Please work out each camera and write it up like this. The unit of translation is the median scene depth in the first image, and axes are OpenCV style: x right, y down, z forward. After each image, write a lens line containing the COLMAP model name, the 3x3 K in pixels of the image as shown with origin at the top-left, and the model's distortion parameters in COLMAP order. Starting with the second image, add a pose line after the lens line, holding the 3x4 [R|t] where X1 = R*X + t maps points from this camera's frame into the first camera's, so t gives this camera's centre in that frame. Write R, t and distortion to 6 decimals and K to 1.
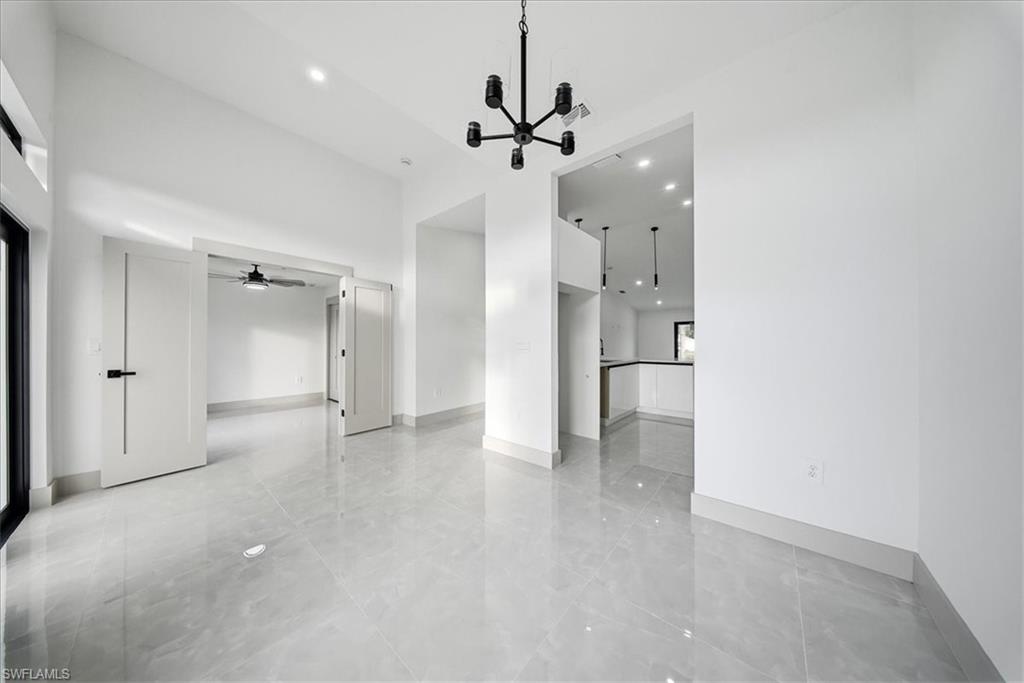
lens RADIAL K [[308.8, 0, 516.8], [0, 308.8, 340.1], [0, 0, 1]] dist [0.000180, 0.000011]
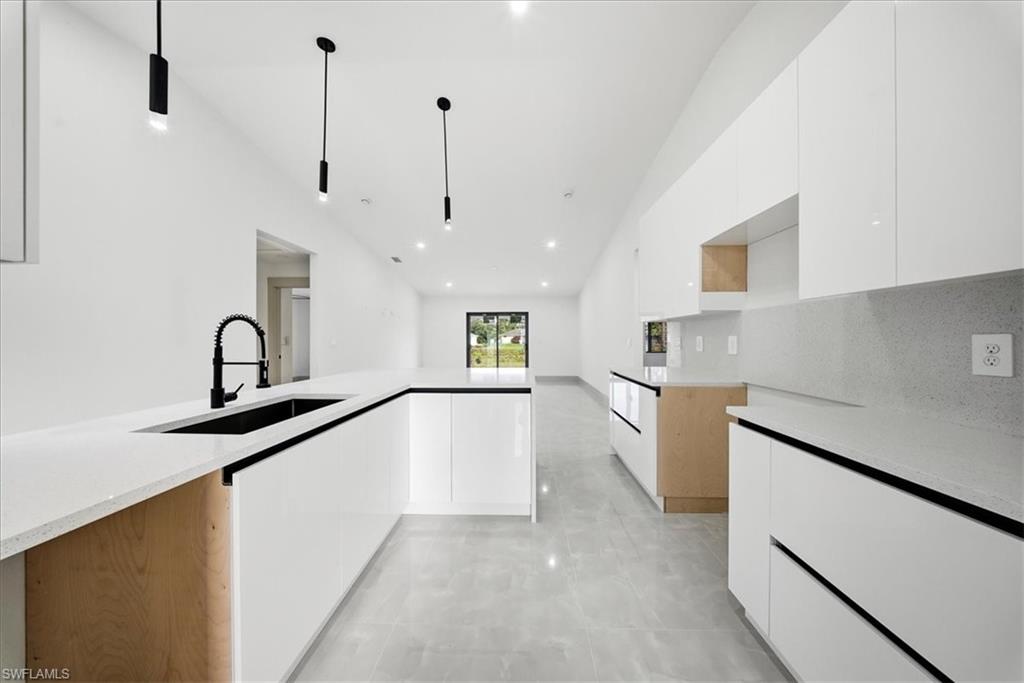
lens RADIAL K [[308.8, 0, 516.8], [0, 308.8, 340.1], [0, 0, 1]] dist [0.000180, 0.000011]
pose [[0.792925, -0.011081, 0.609219, 0.237035], [0.002286, 0.999882, 0.015212, 0.003924], [-0.609316, -0.010669, 0.792856, 0.541560]]
